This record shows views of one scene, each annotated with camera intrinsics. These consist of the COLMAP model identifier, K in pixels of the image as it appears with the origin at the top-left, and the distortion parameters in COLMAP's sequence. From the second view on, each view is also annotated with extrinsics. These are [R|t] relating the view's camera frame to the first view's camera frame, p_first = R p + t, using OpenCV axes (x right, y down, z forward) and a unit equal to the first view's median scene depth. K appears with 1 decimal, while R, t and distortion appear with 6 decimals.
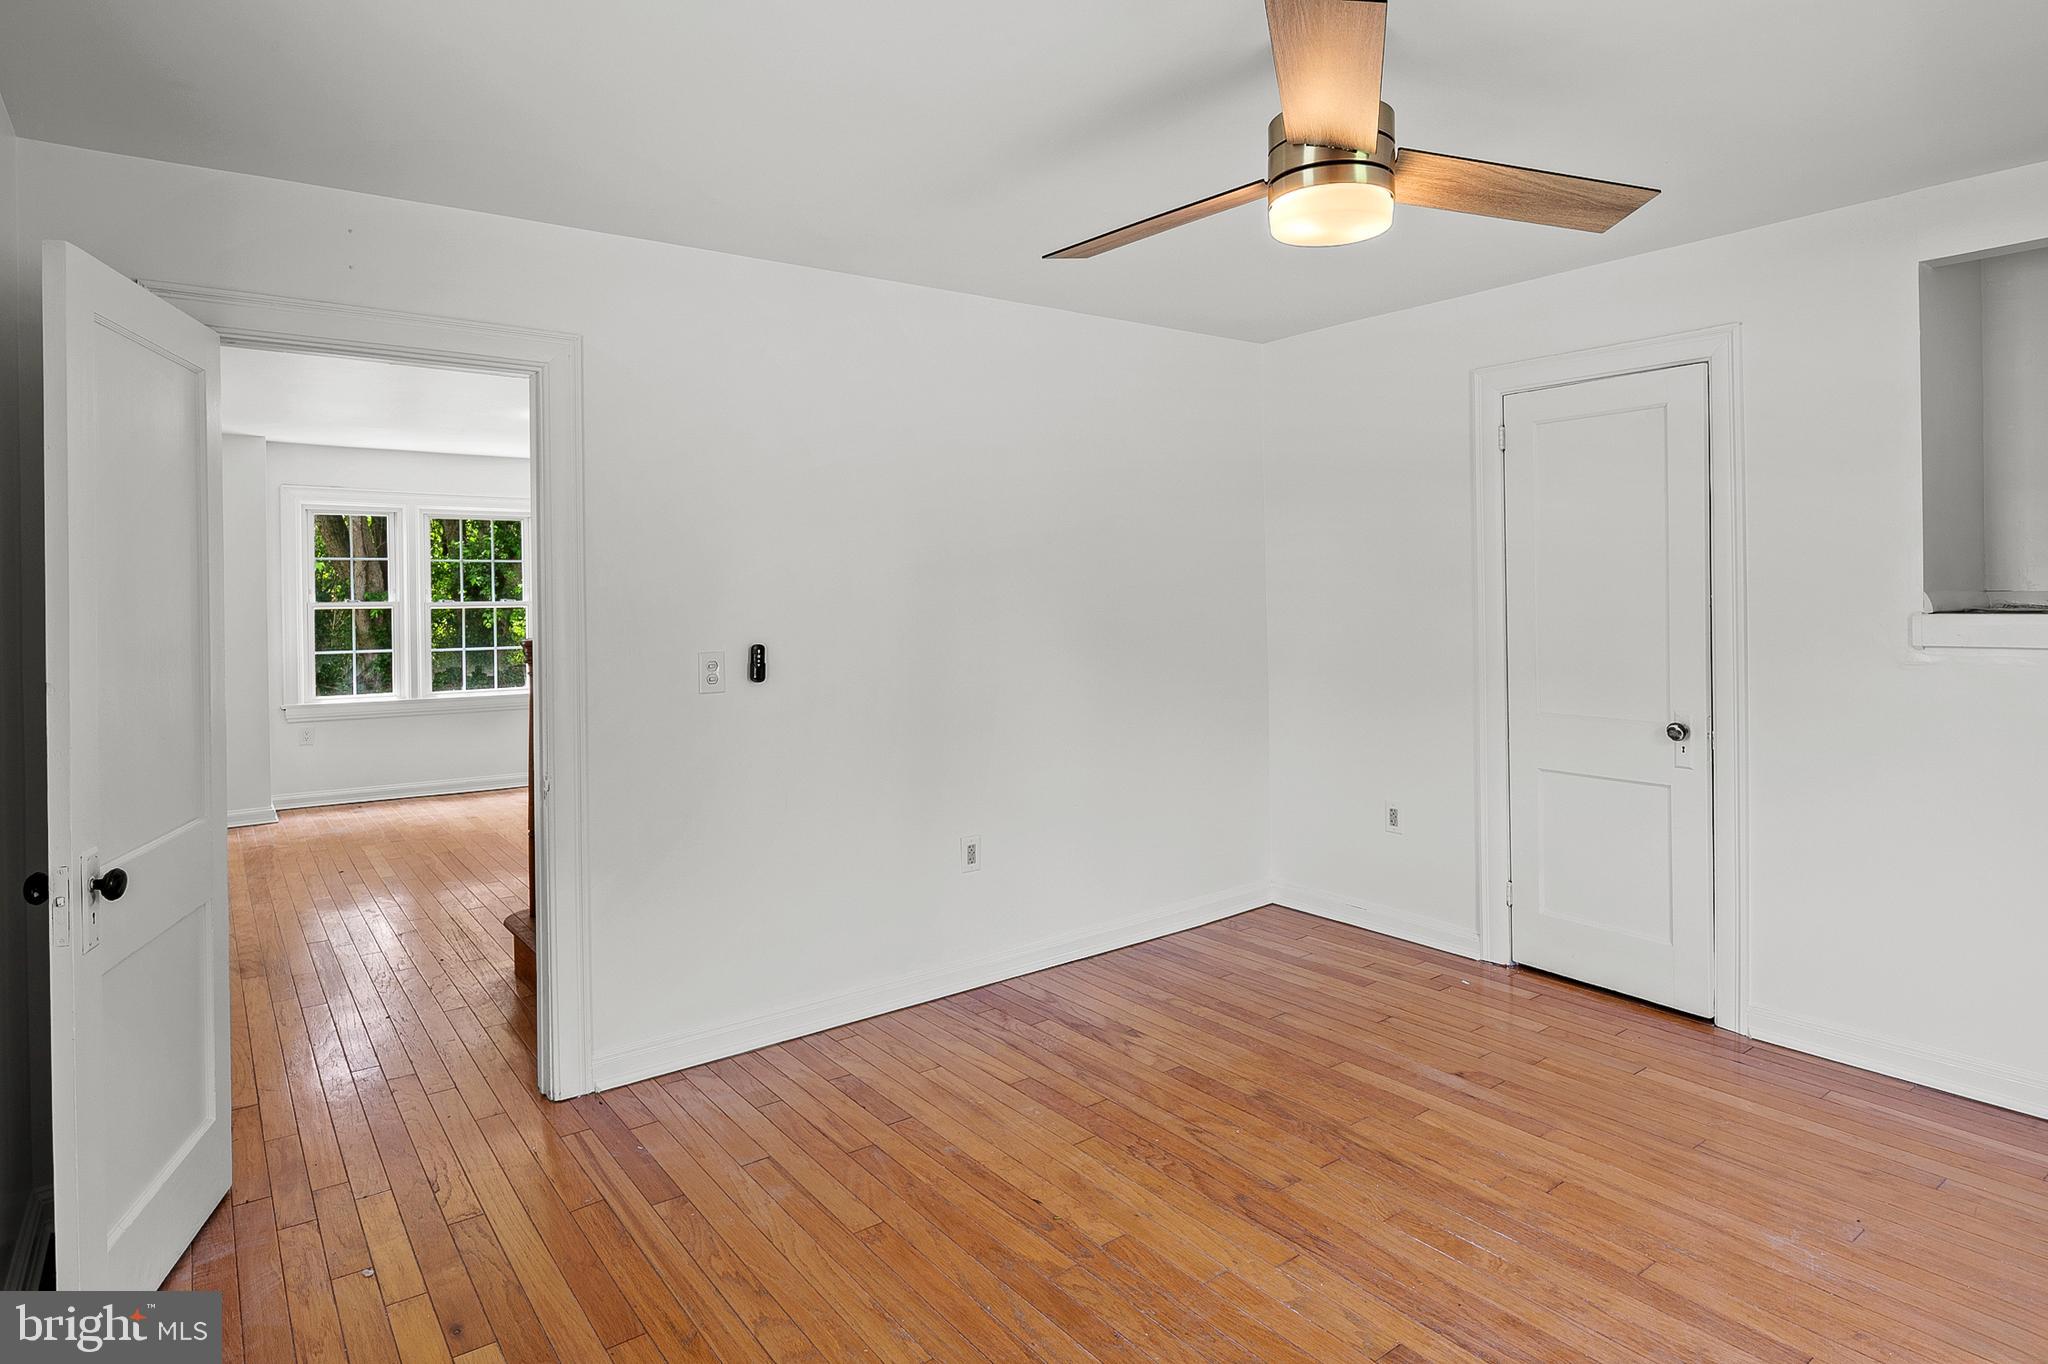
lens RADIAL K [[1115.3, 0, 1022.7], [0, 1115.3, 601.1], [0, 0, 1]] dist [-0.006151, -0.005523]
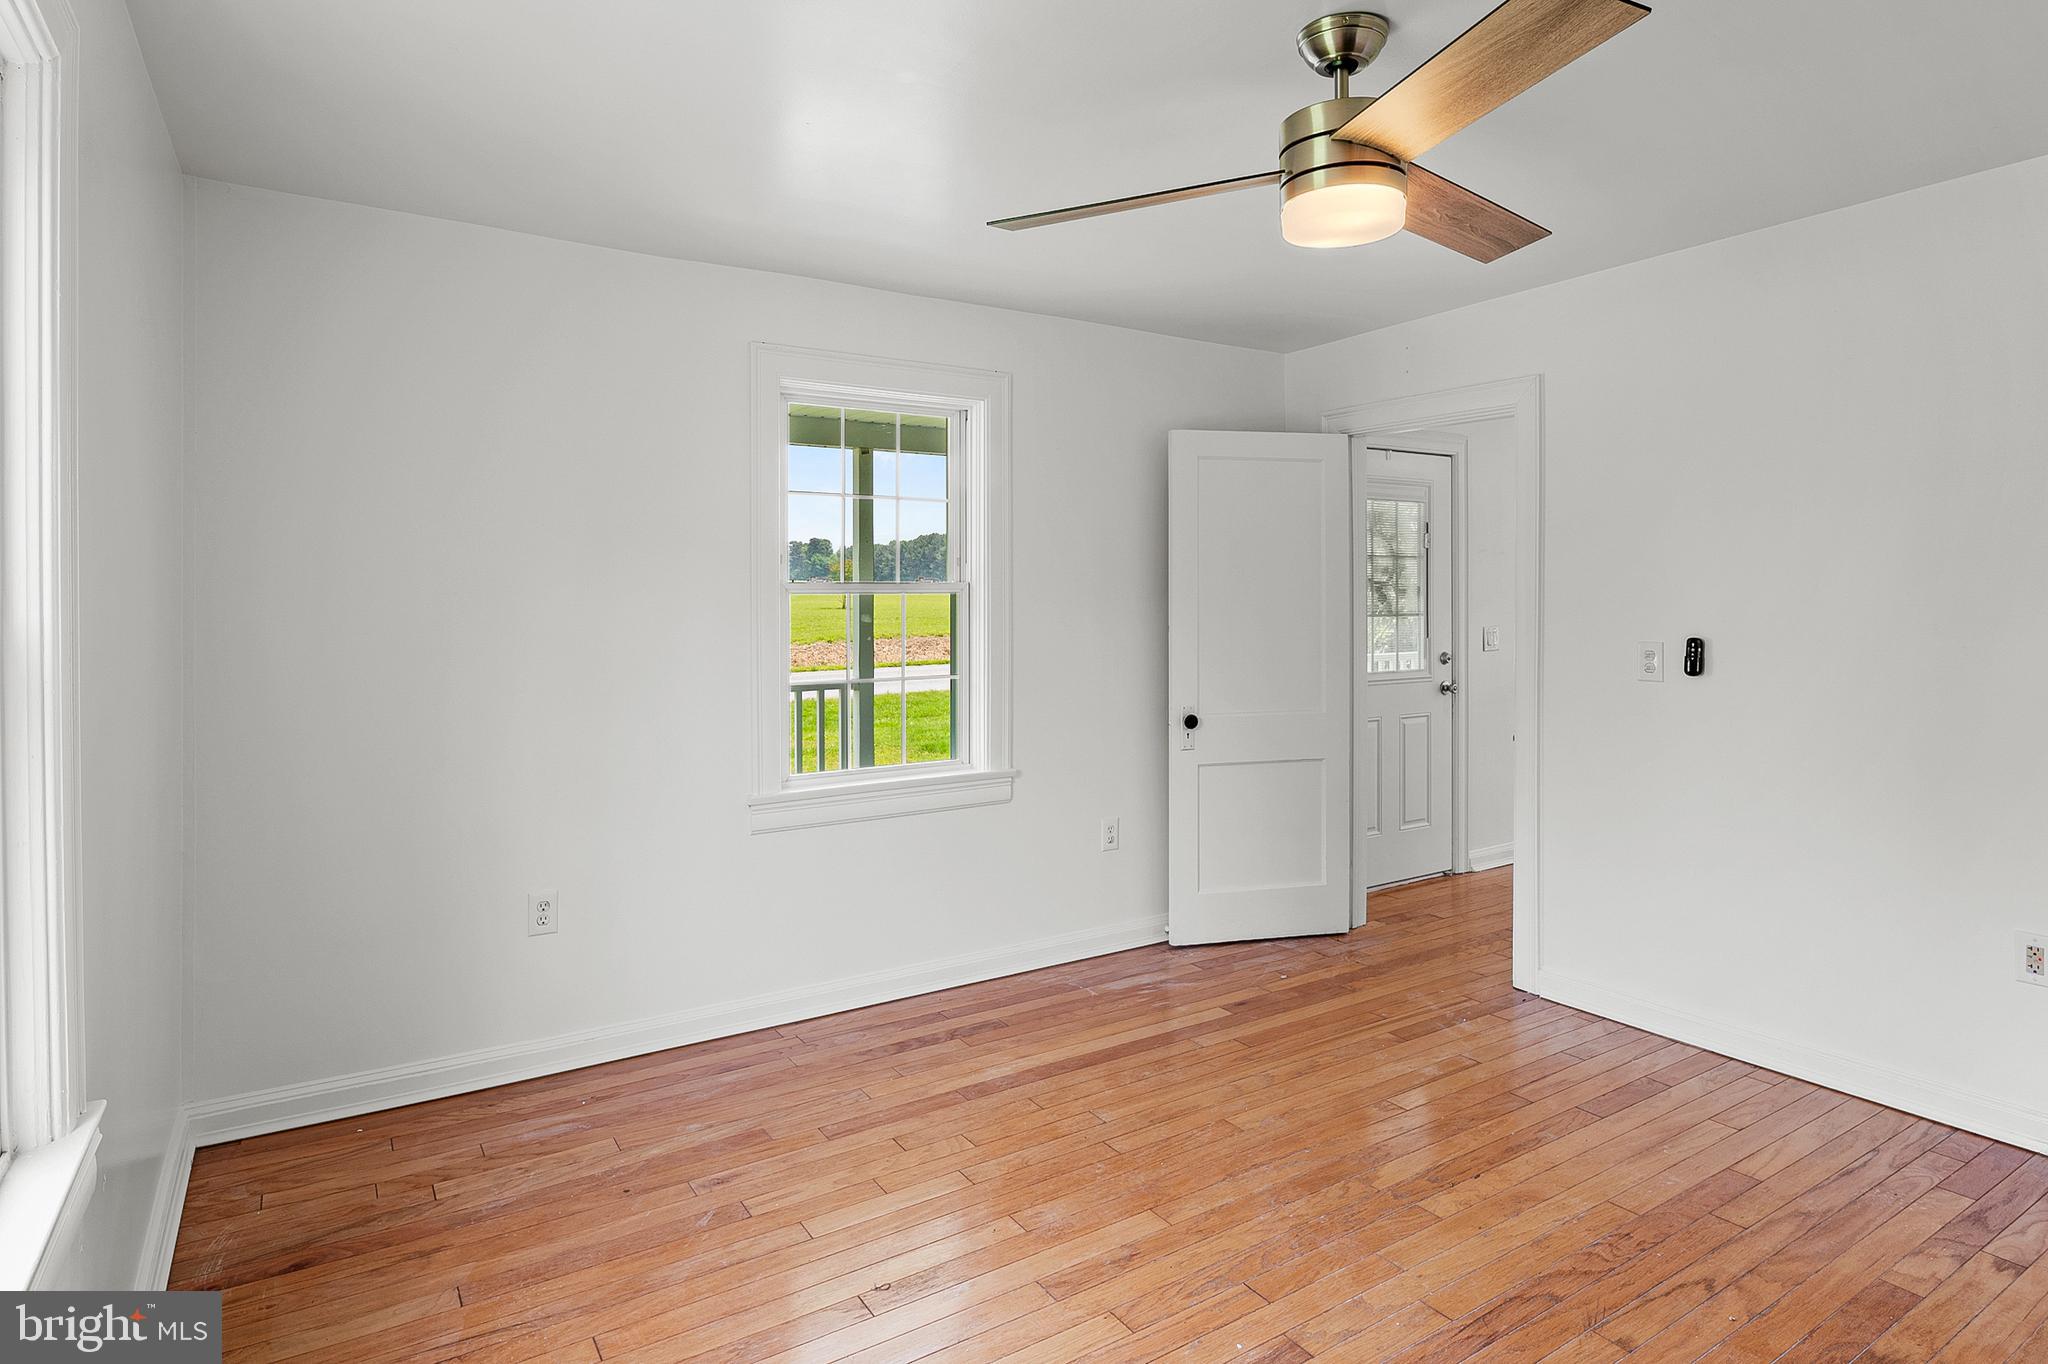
lens RADIAL K [[1115.3, 0, 1030.5], [0, 1115.3, 668.8], [0, 0, 1]] dist [-0.006151, -0.005523]
pose [[-0.064742, 0.081449, -0.994573, 0.911890], [-0.000438, 0.996661, 0.081648, -0.015705], [0.997902, 0.005721, -0.064490, 0.571213]]
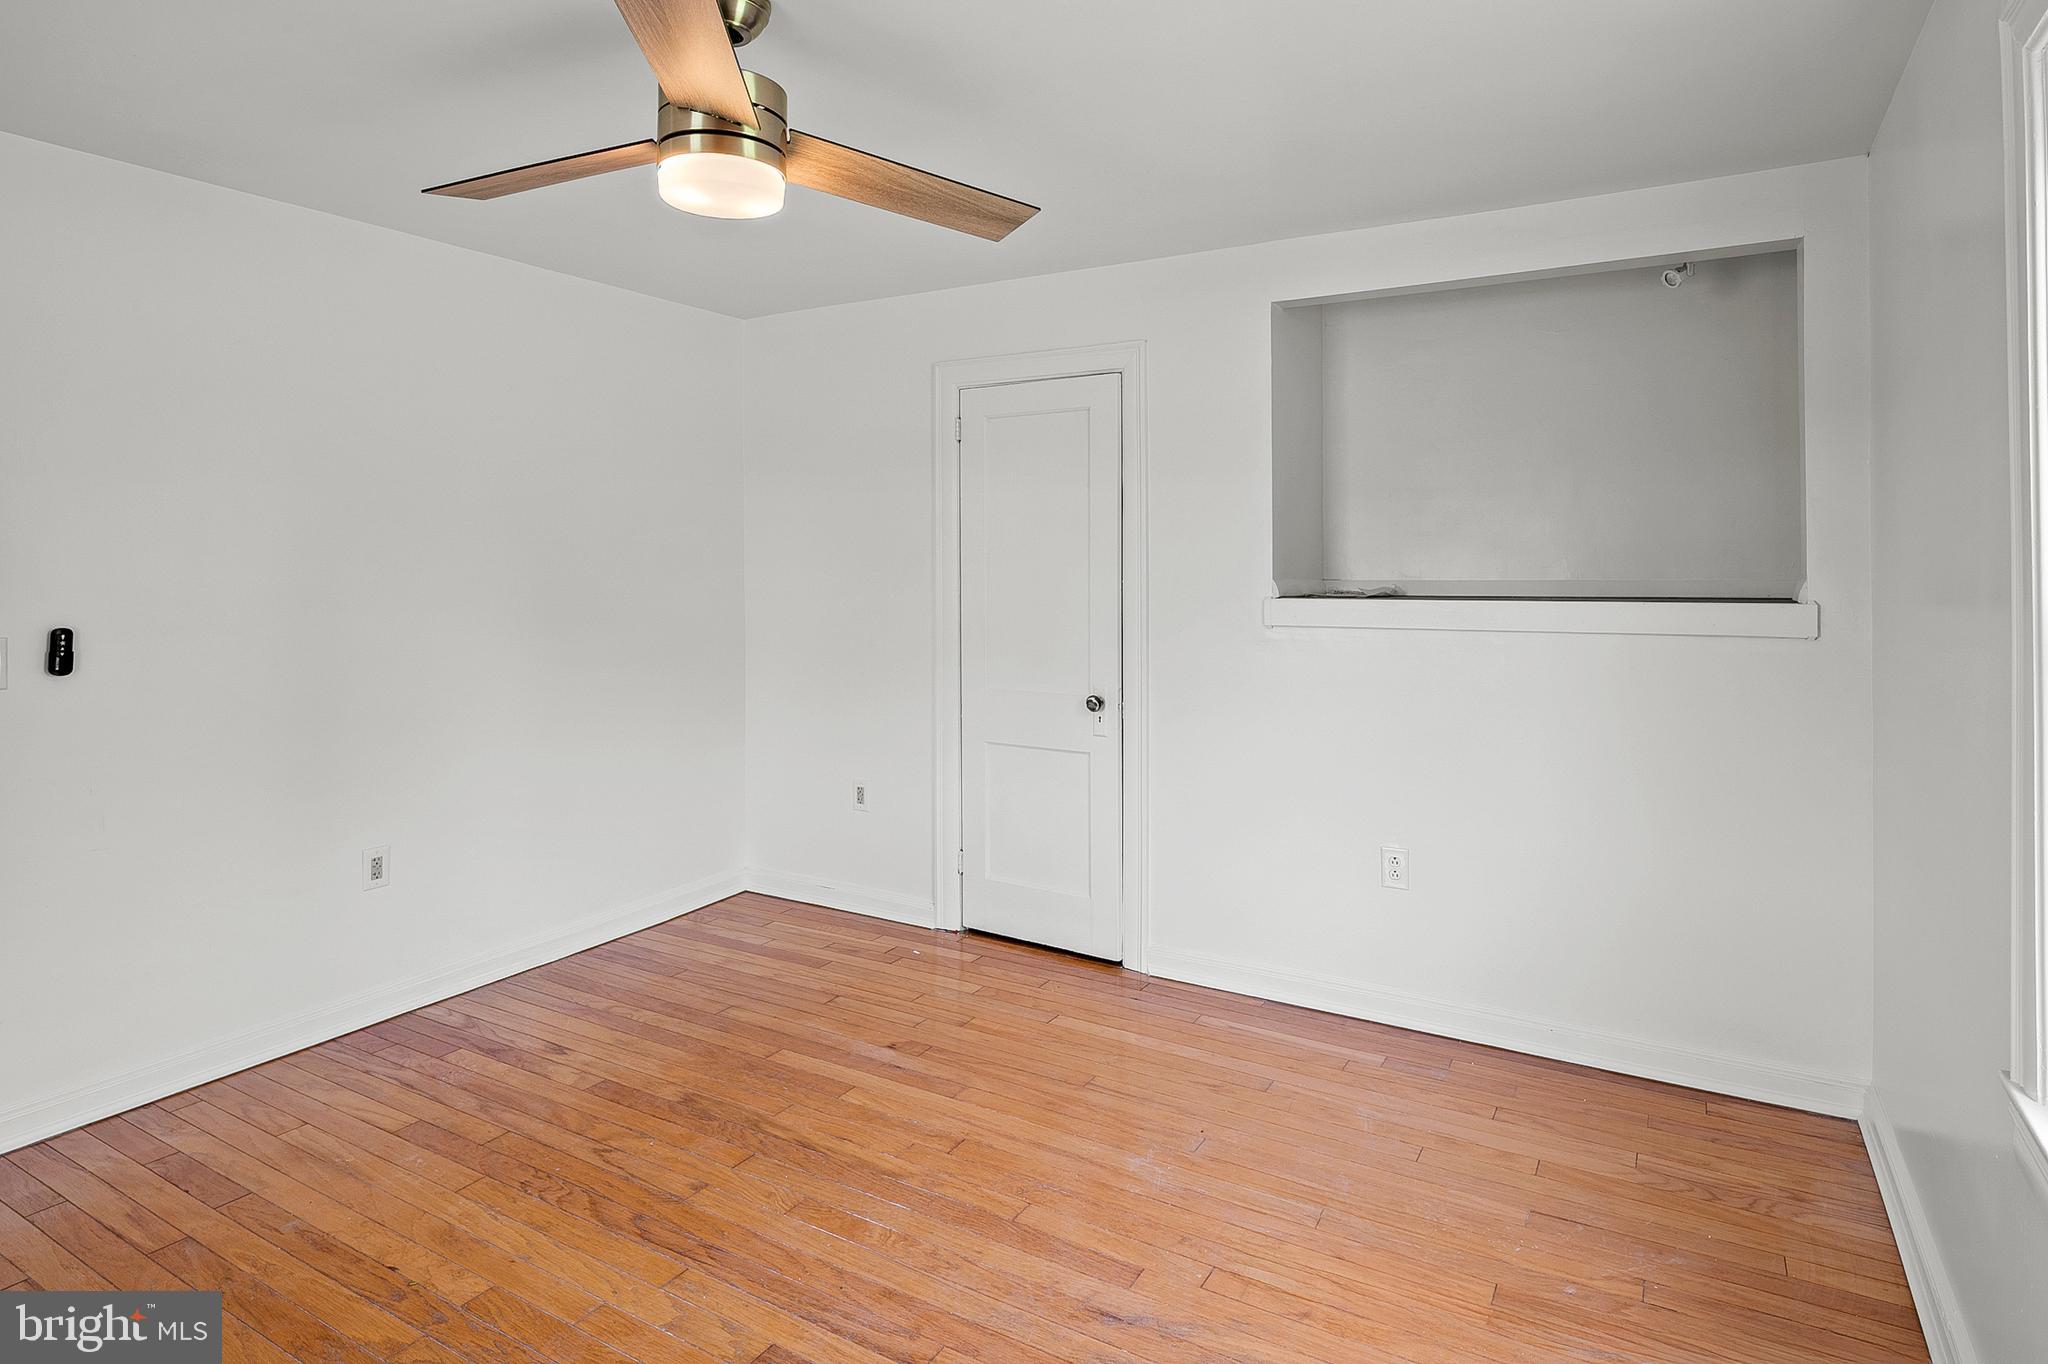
lens RADIAL K [[1115.3, 0, 1016.6], [0, 1115.3, 557.2], [0, 0, 1]] dist [-0.006151, -0.005523]
pose [[0.922787, 0.019735, 0.384804, 0.105192], [-0.011326, 0.999645, -0.024106, -0.000584], [-0.385143, 0.017886, 0.922683, 0.003667]]
